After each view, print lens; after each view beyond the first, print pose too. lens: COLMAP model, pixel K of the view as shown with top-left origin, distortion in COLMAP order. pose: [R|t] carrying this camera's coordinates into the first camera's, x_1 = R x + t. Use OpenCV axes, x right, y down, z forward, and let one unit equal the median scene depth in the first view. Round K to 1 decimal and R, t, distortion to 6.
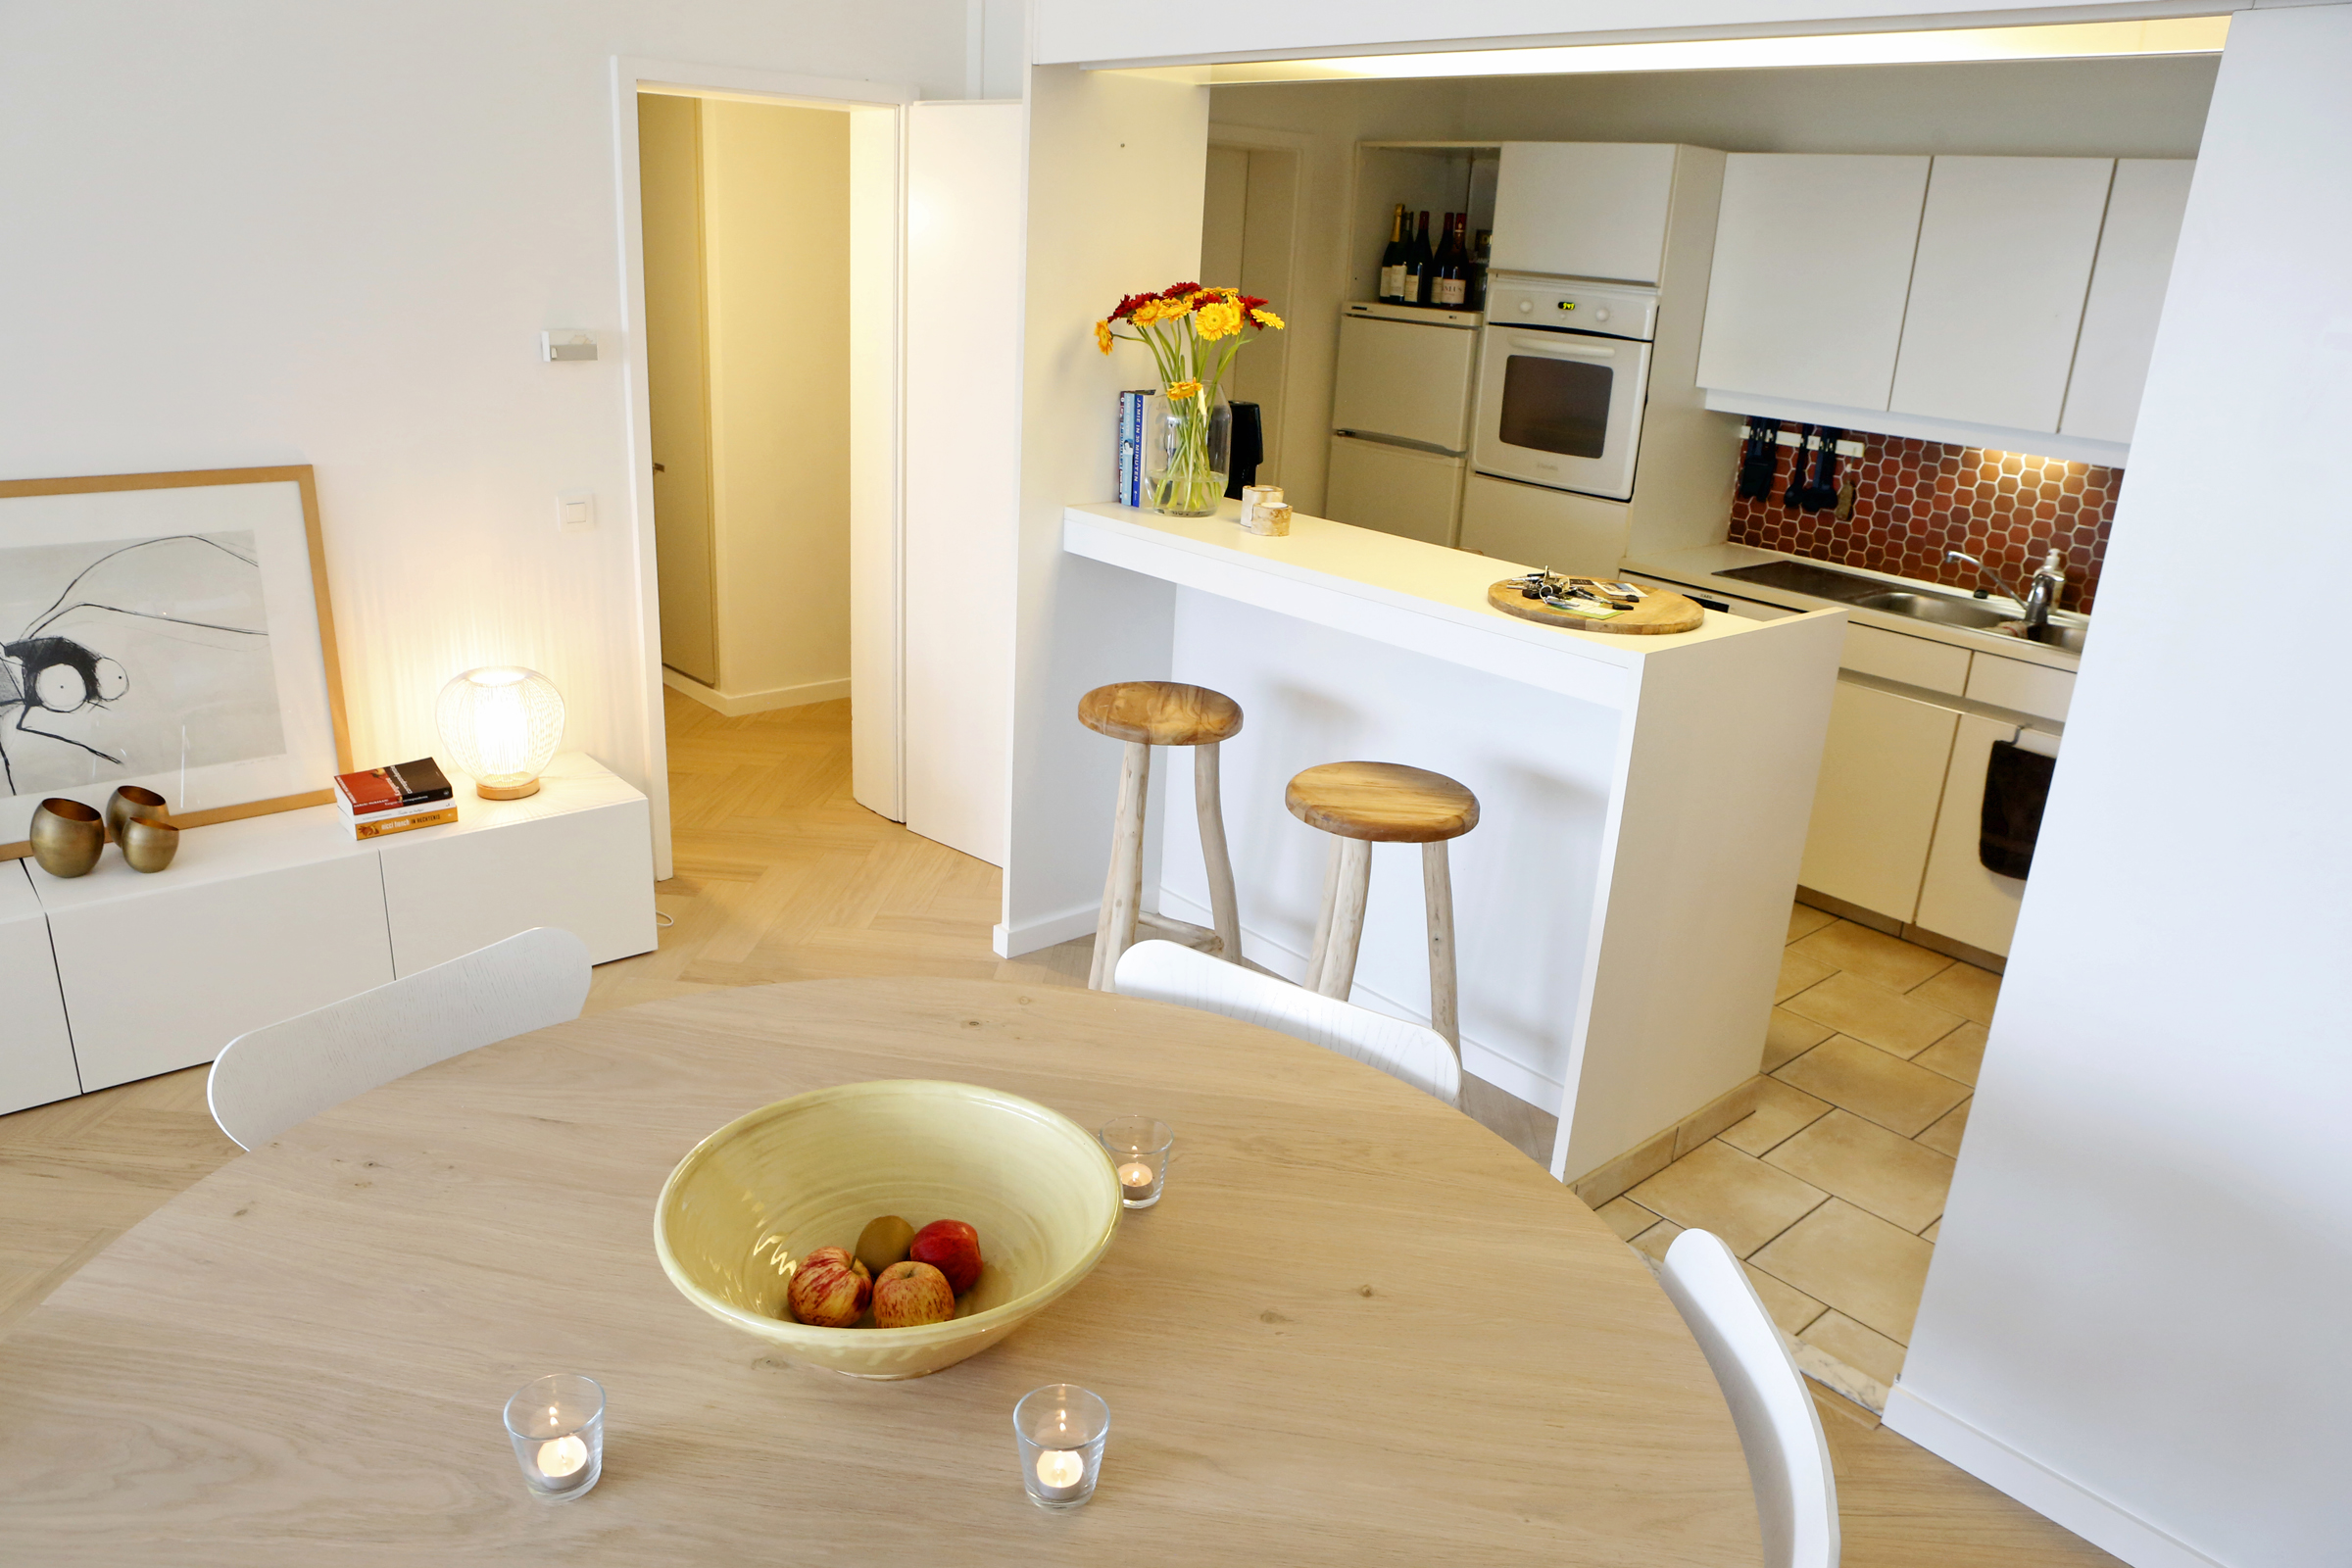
lens RADIAL K [[1626.0, 0, 1176.0], [0, 1626.0, 784.0], [0, 0, 1]] dist [-0.080630, 0.002930]
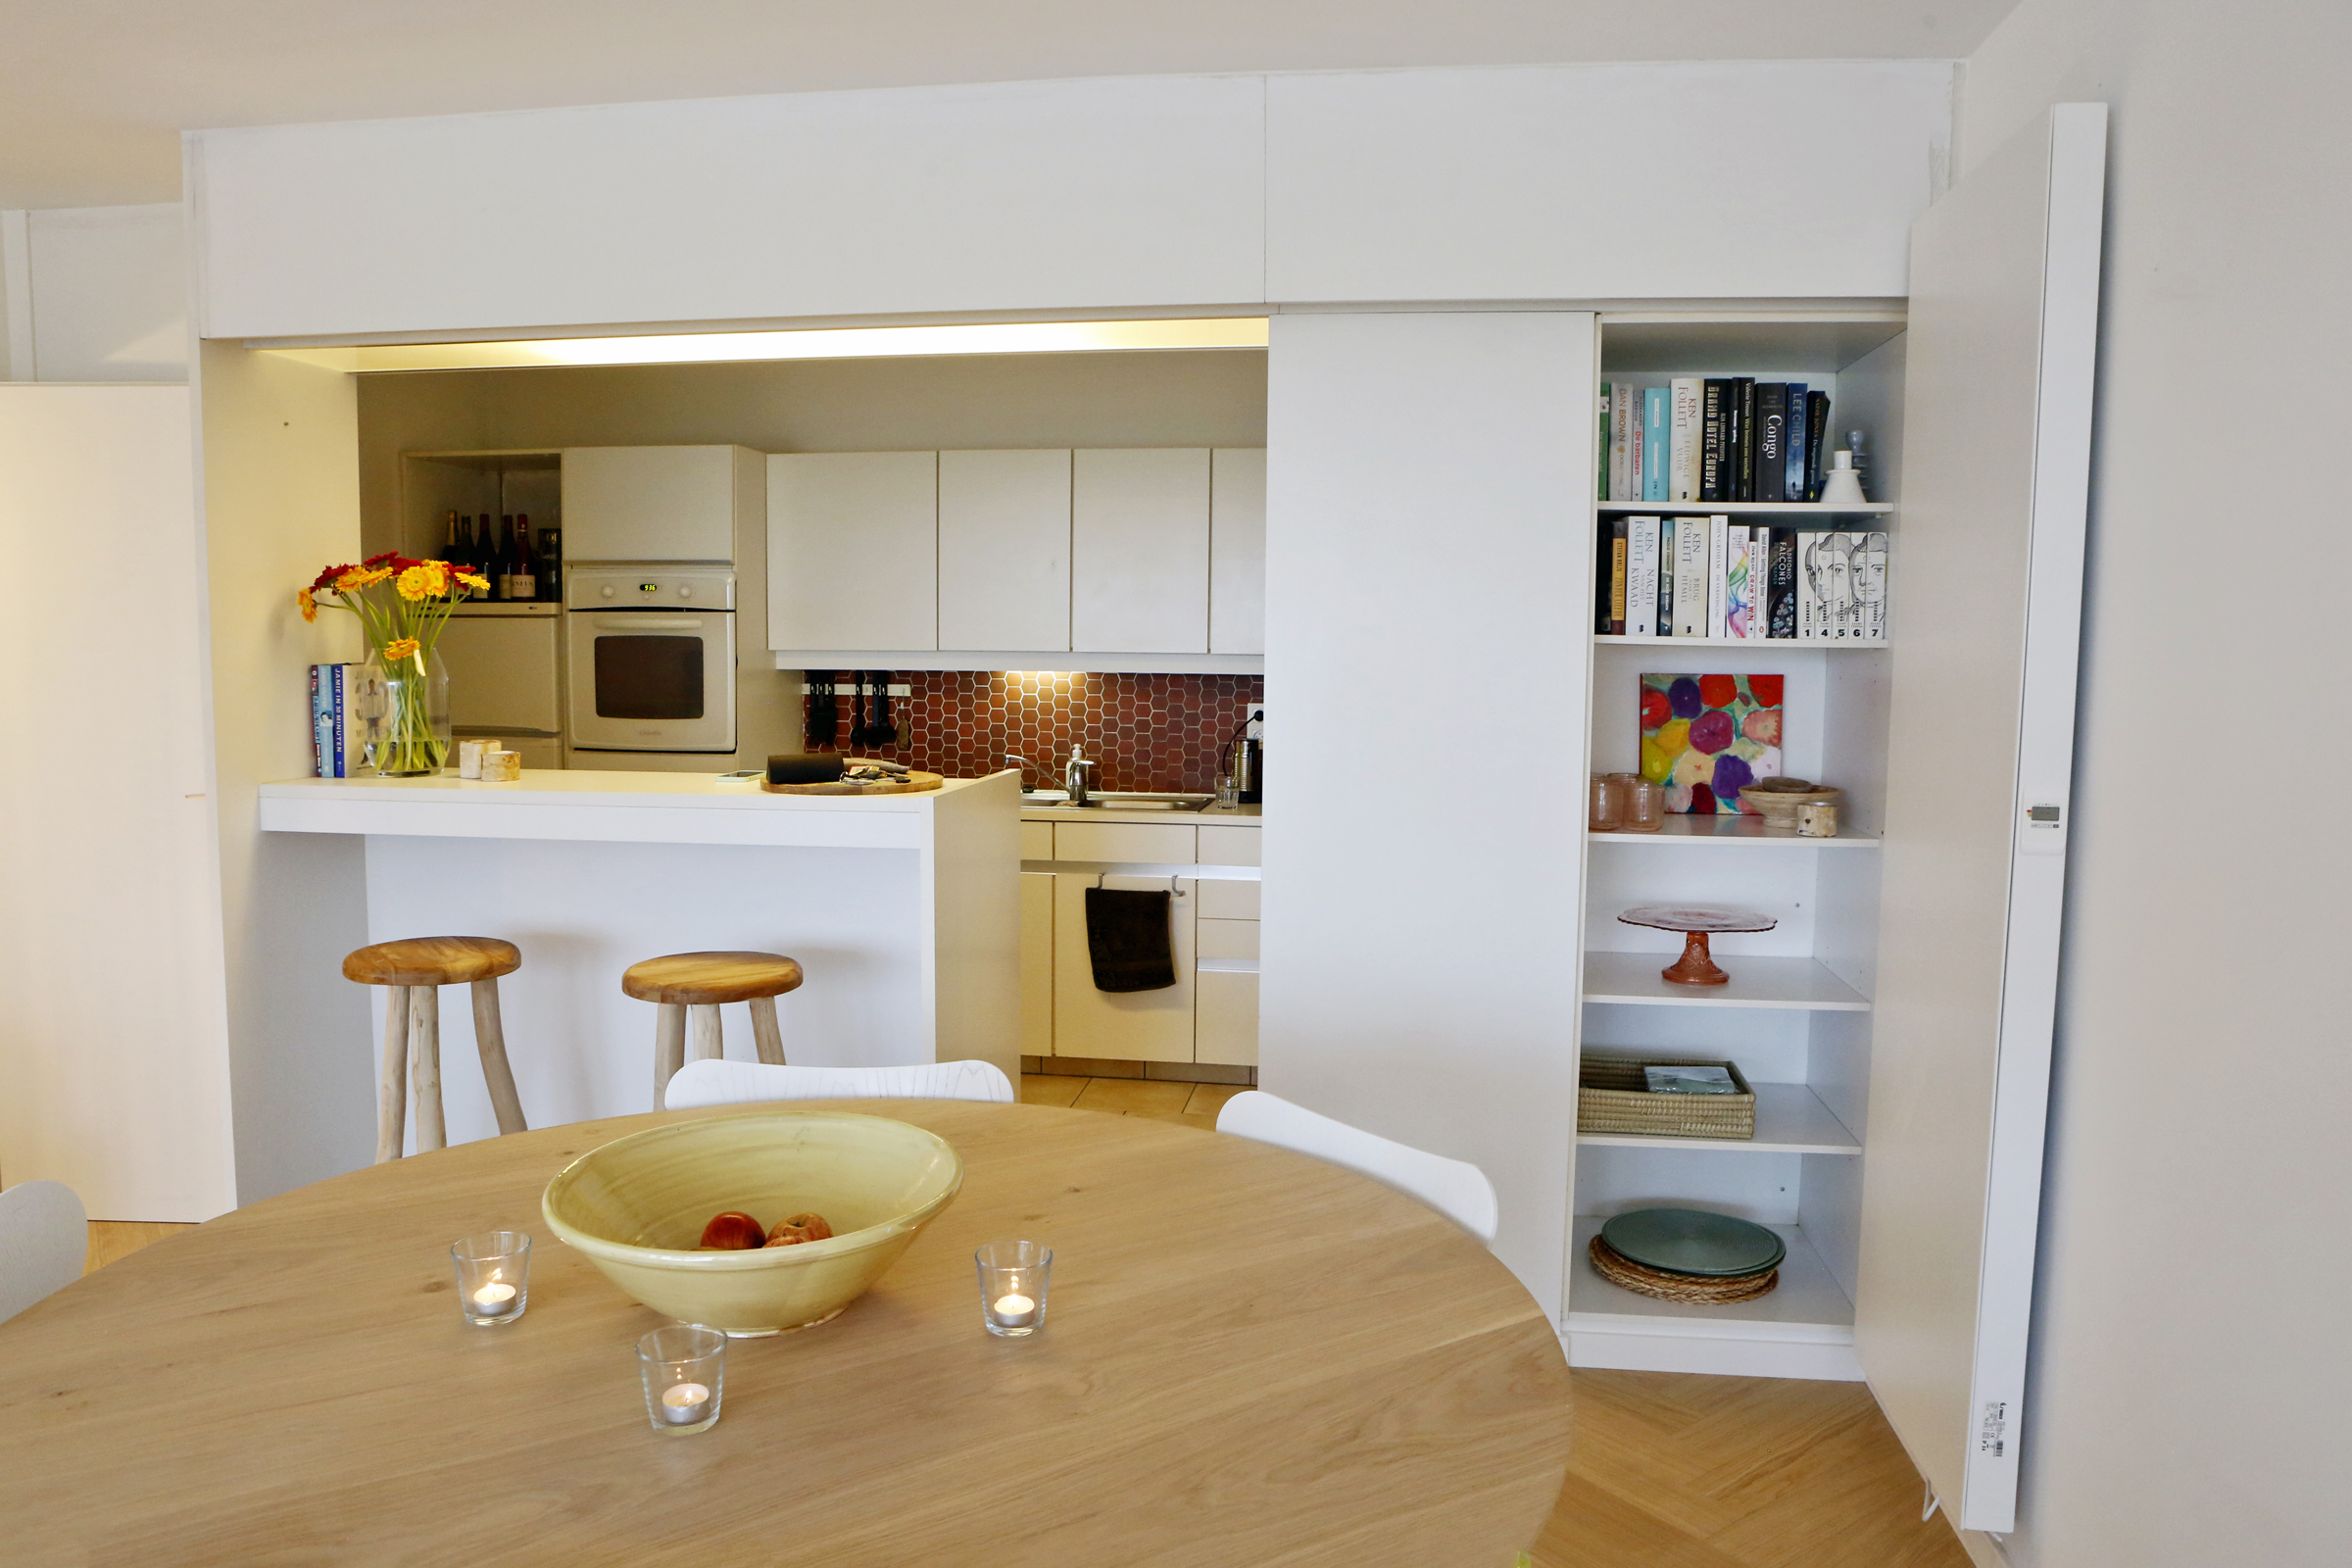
lens RADIAL K [[1626.0, 0, 1176.0], [0, 1626.0, 784.0], [0, 0, 1]] dist [-0.080630, 0.002930]
pose [[0.768479, -0.108118, 0.630674, -0.198026], [0.239091, 0.962750, -0.126287, 0.062354], [-0.593528, 0.247838, 0.765703, -0.035919]]
